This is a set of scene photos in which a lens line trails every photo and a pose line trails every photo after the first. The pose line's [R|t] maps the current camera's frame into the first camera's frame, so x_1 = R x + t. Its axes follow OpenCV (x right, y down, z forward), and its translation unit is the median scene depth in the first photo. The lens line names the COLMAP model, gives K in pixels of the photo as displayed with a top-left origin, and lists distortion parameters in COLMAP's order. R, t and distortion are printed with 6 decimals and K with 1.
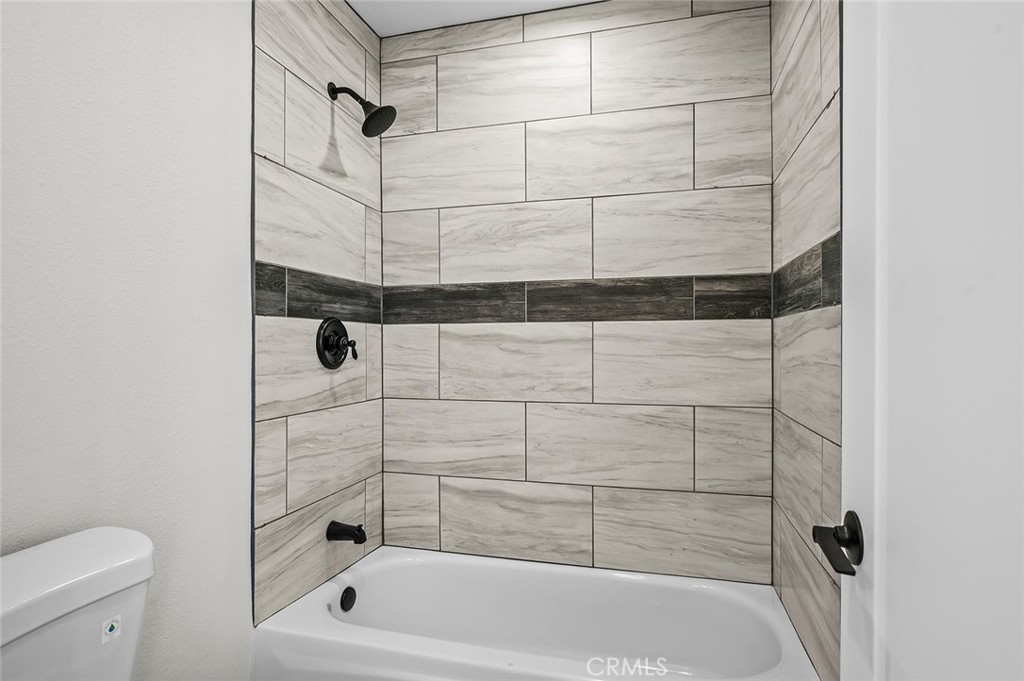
lens RADIAL K [[550.7, 0, 514.2], [0, 550.7, 344.5], [0, 0, 1]] dist [-0.004784, -0.000497]
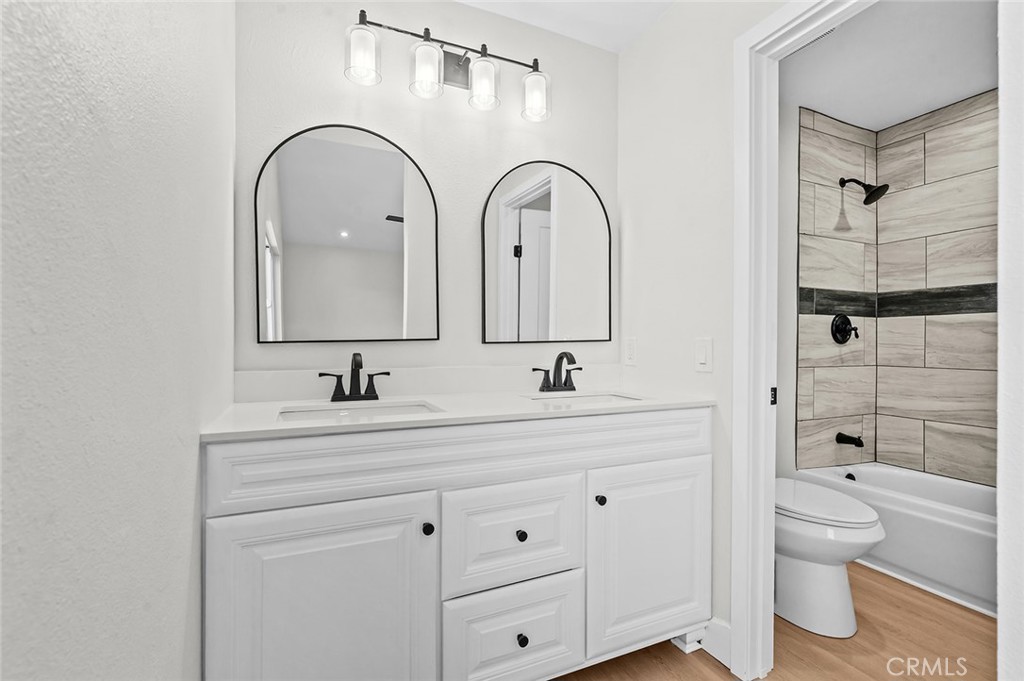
lens RADIAL K [[455.6, 0, 512.0], [0, 455.6, 340.5], [0, 0, 1]] dist [-0.001913, -0.000791]
pose [[0.617804, 0.007179, -0.786299, 0.144109], [-0.007992, 0.999964, 0.002851, 0.035605], [0.786292, 0.004523, 0.617839, -0.647879]]
